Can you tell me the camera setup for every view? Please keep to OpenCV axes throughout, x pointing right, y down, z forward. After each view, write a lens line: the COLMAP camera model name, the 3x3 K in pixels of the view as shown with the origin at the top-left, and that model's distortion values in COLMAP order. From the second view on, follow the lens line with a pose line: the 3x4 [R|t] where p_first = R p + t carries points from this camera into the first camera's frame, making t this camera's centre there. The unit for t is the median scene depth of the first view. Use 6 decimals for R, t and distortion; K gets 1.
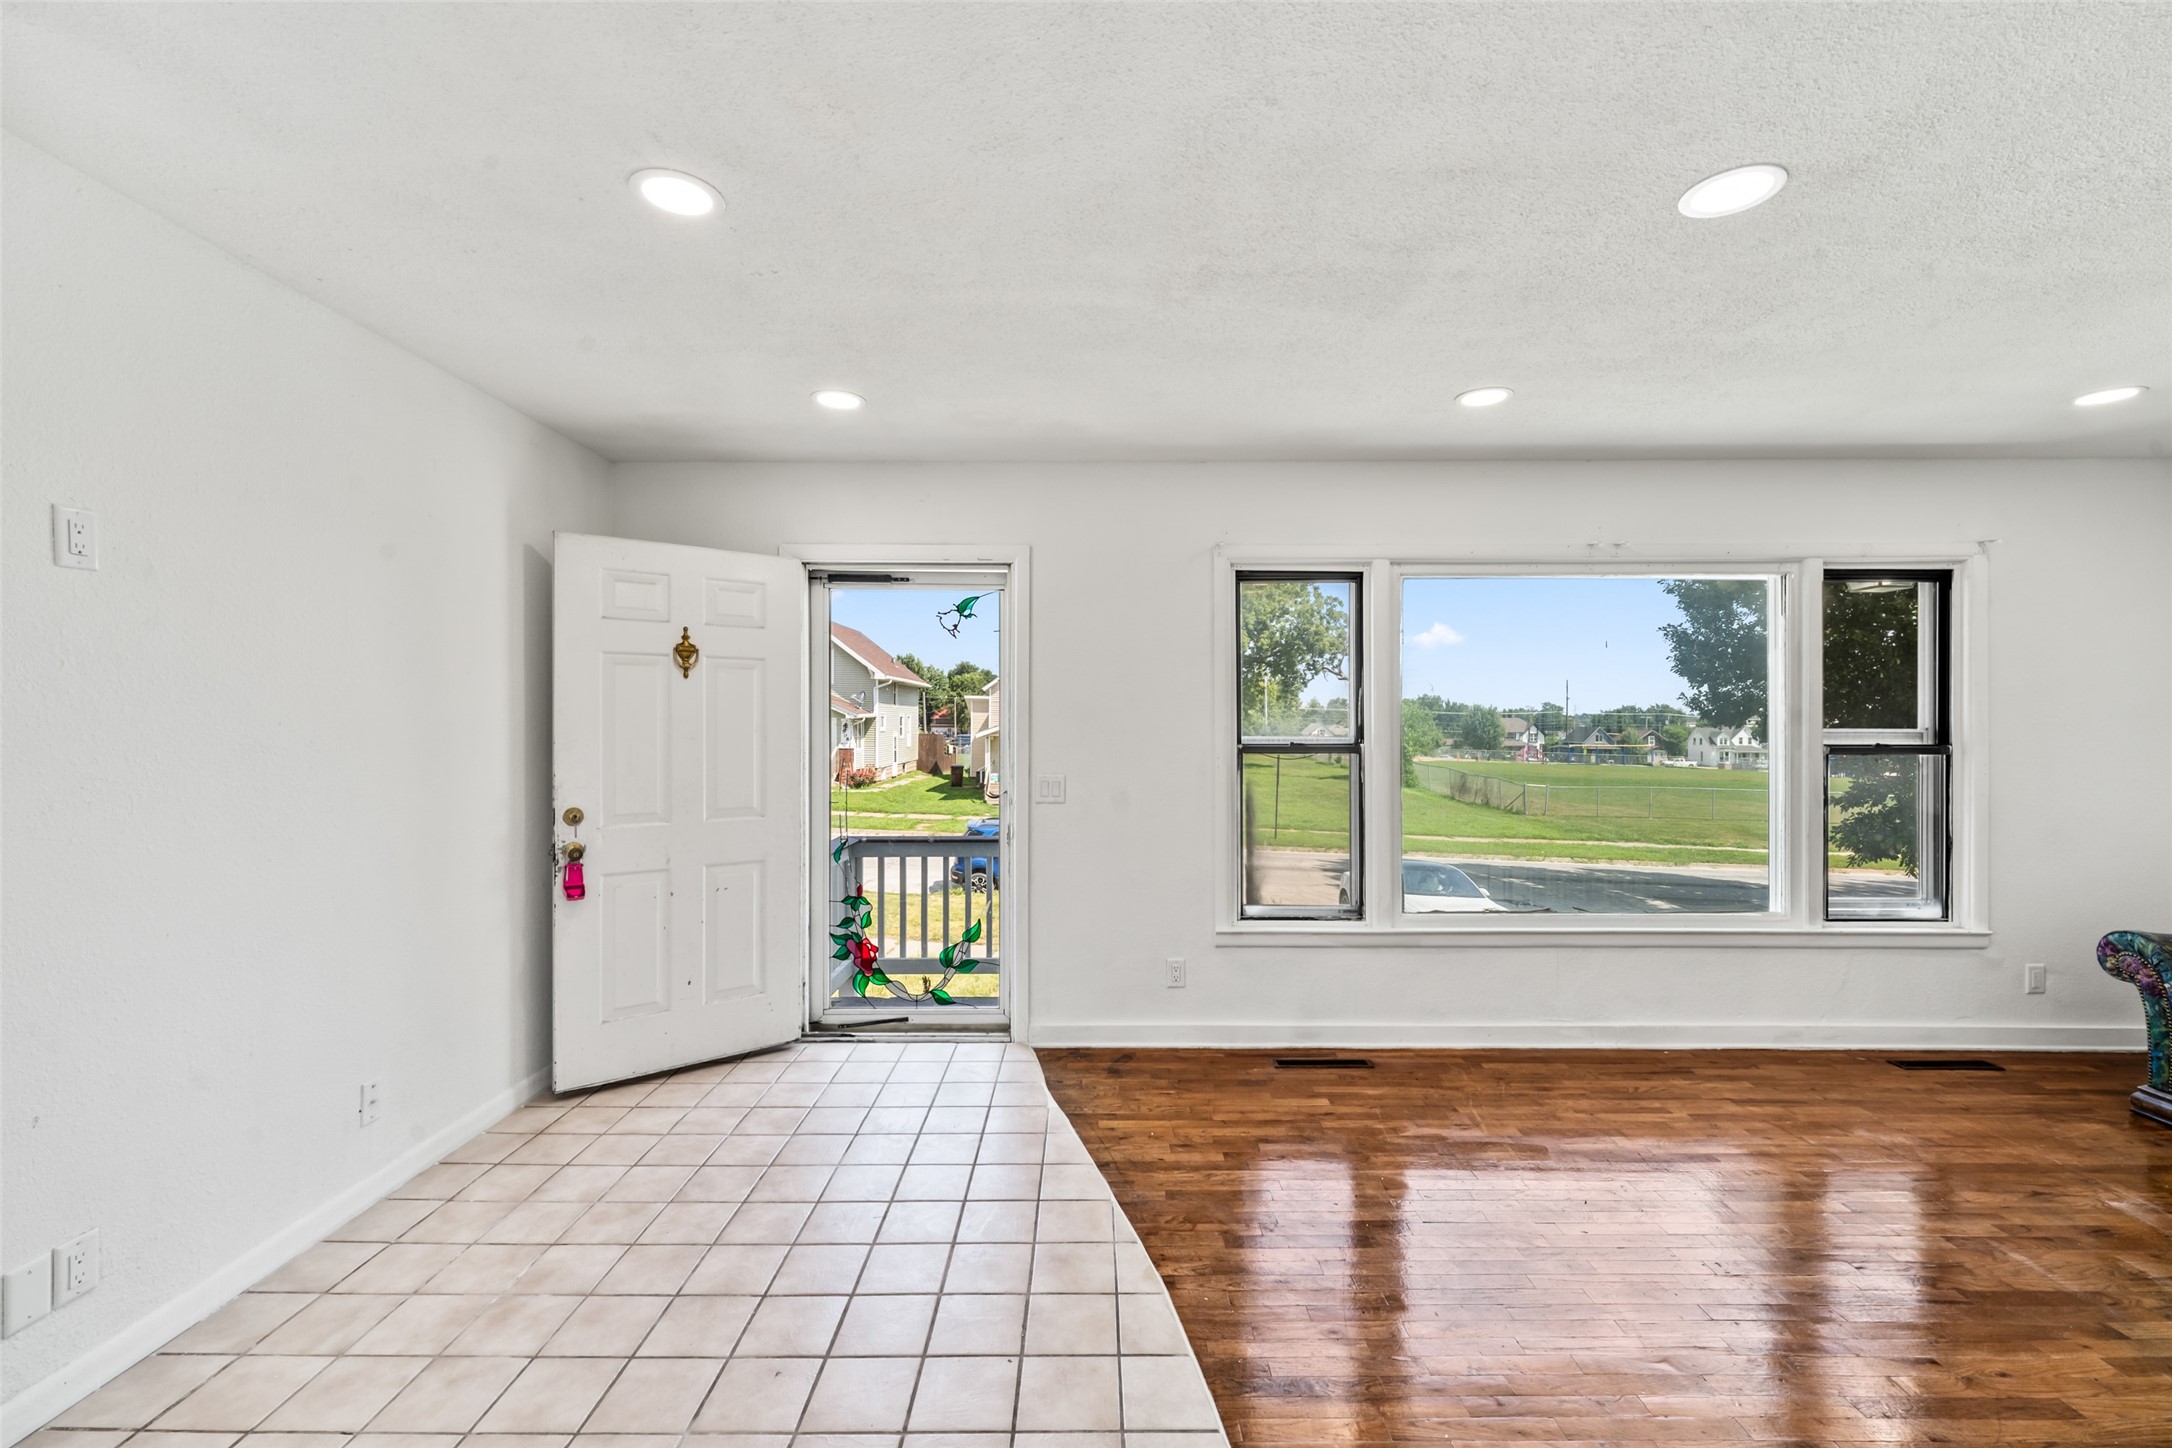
lens RADIAL K [[908.7, 0, 1098.9], [0, 908.7, 733.2], [0, 0, 1]] dist [0.005187, -0.003383]
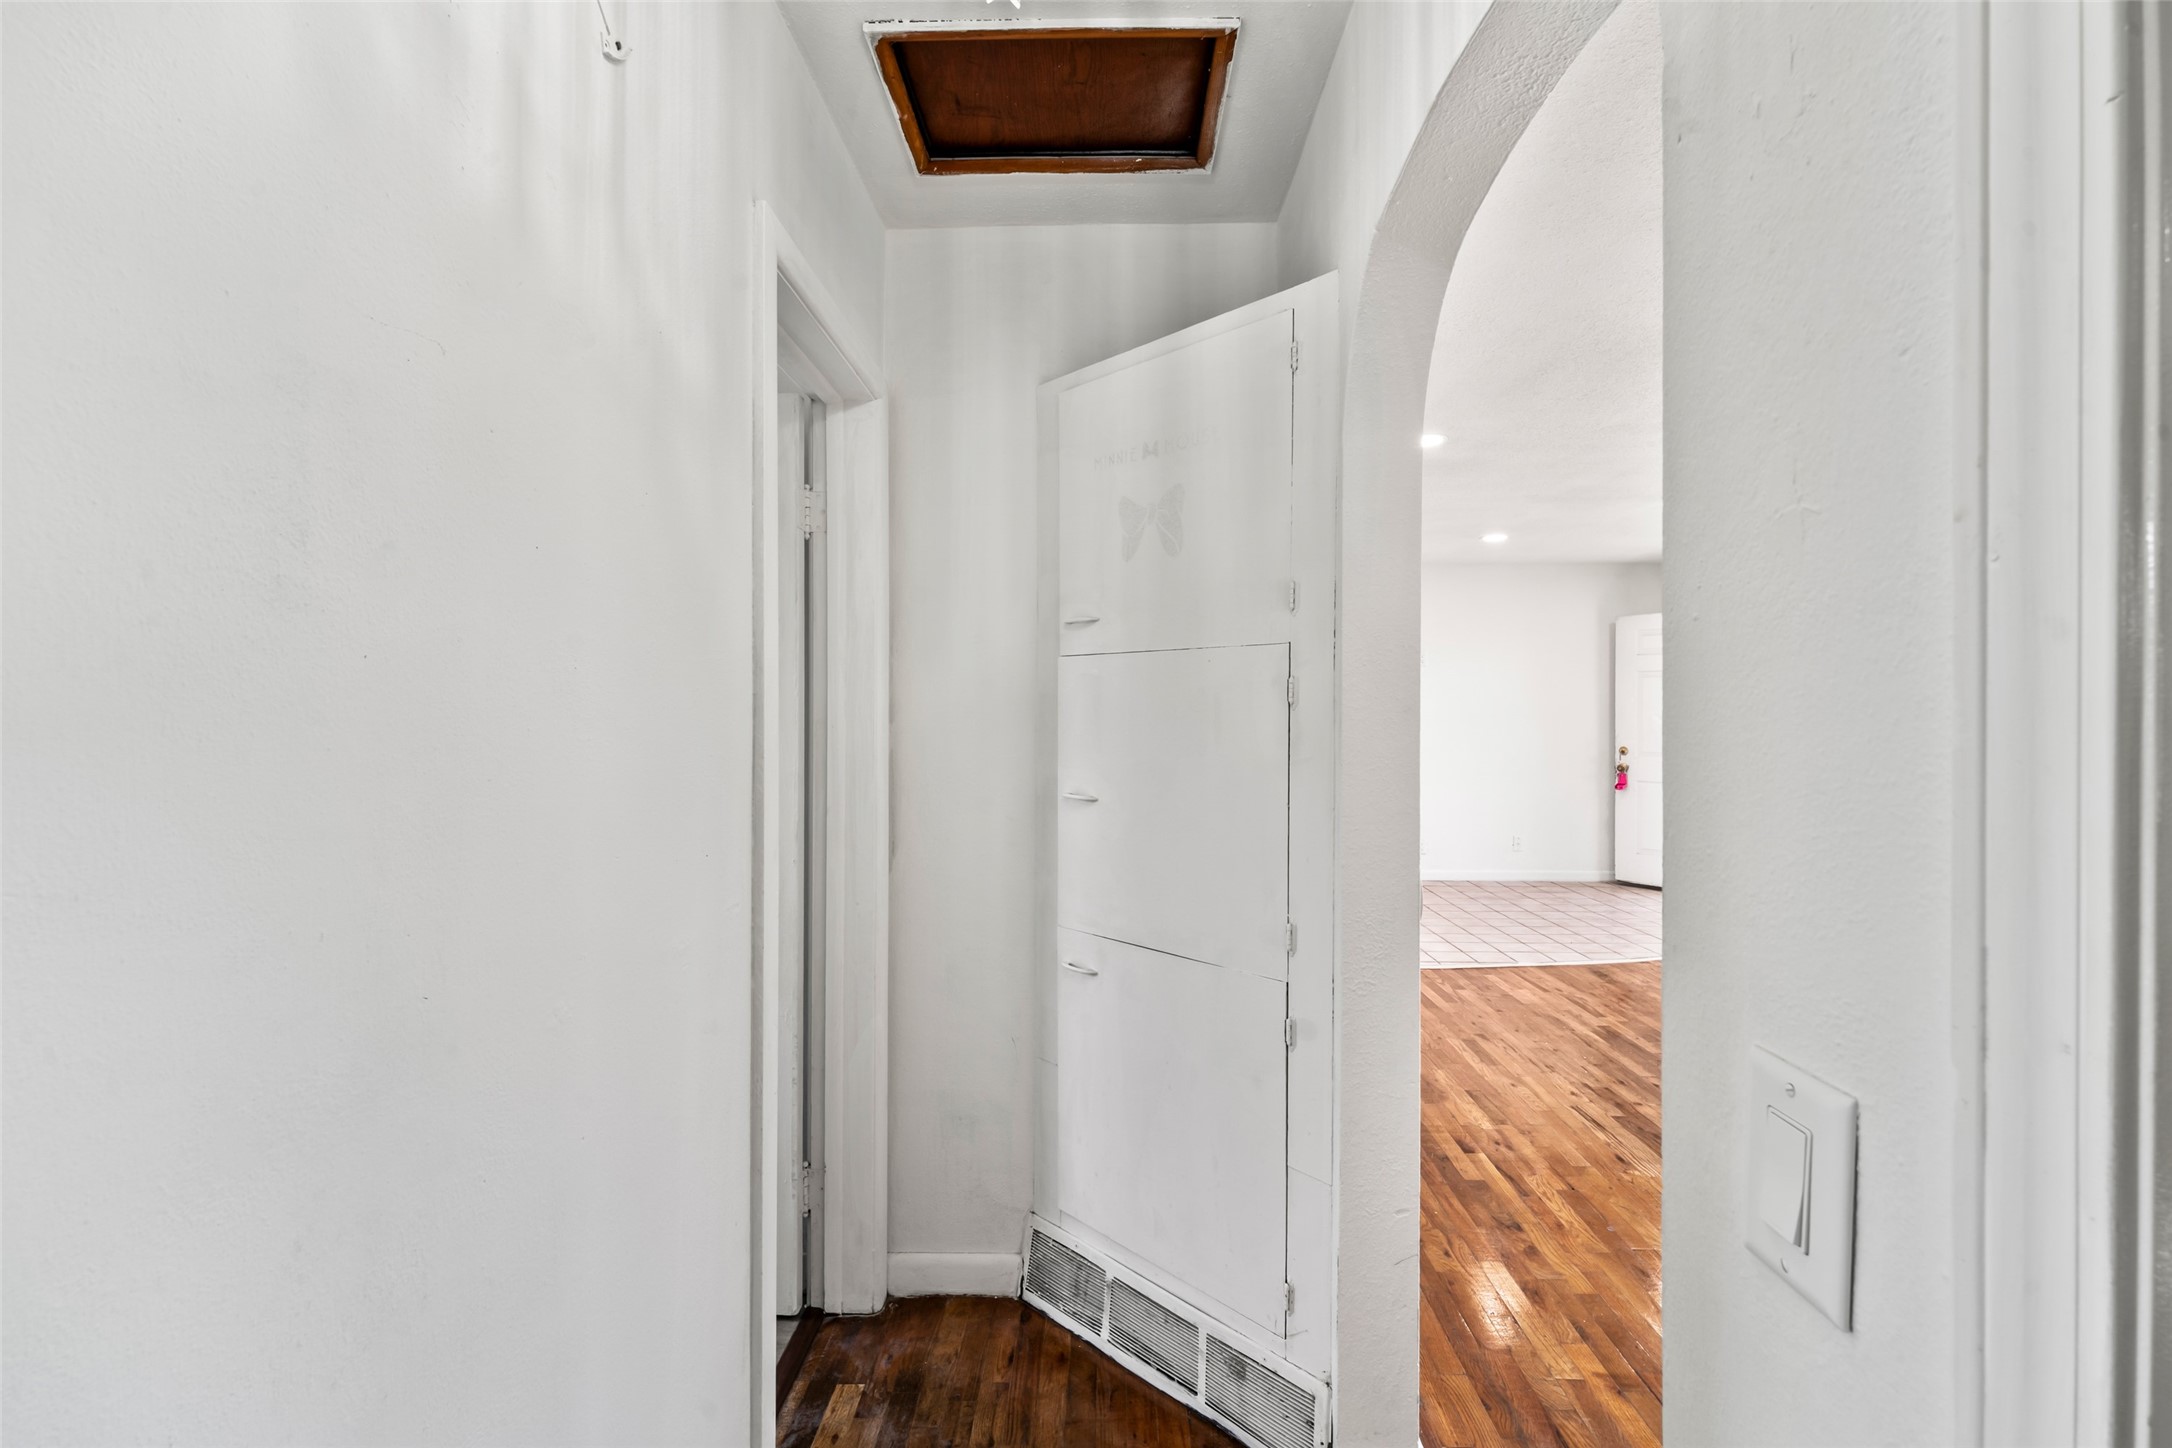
lens RADIAL K [[908.7, 0, 1104.0], [0, 908.7, 715.3], [0, 0, 1]] dist [0.005187, -0.003383]
pose [[-0.012856, 0.004642, -0.999907, 1.314476], [-0.011028, 0.999928, 0.004784, 0.010952], [0.999857, 0.011088, -0.012804, -0.145970]]
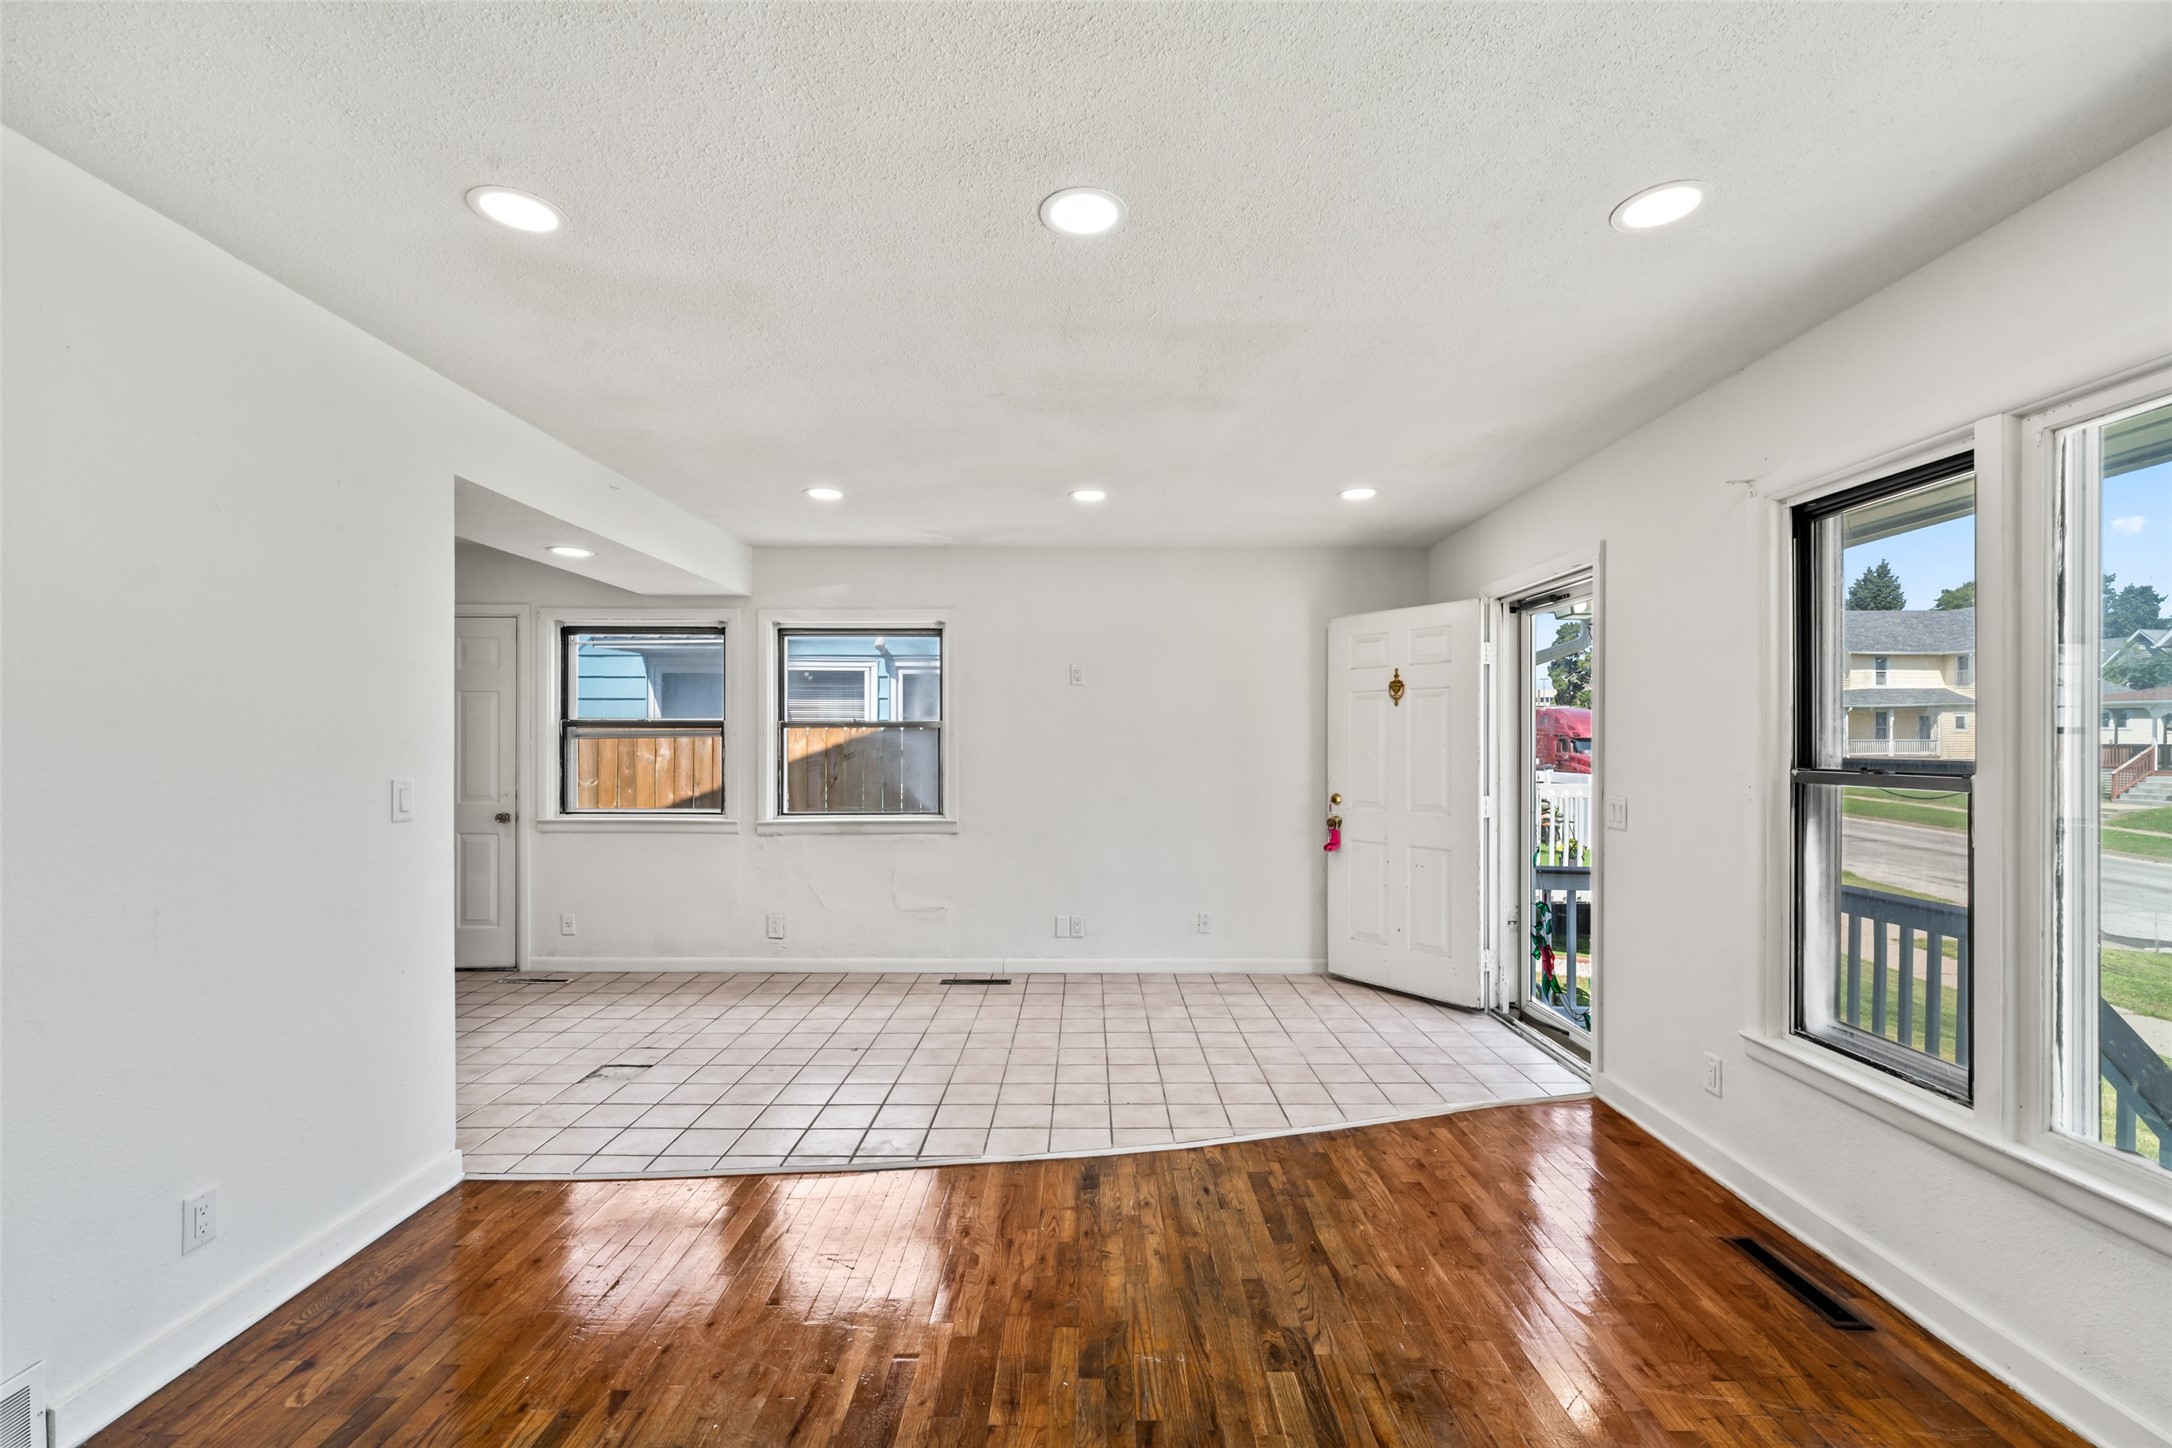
lens RADIAL K [[908.7, 0, 1073.8], [0, 908.7, 731.2], [0, 0, 1]] dist [0.005187, -0.003383]
pose [[-0.004877, -0.007315, -0.999961, 0.843299], [-0.013151, 0.999887, -0.007250, -0.006012], [0.999902, 0.013116, -0.004972, 0.477484]]
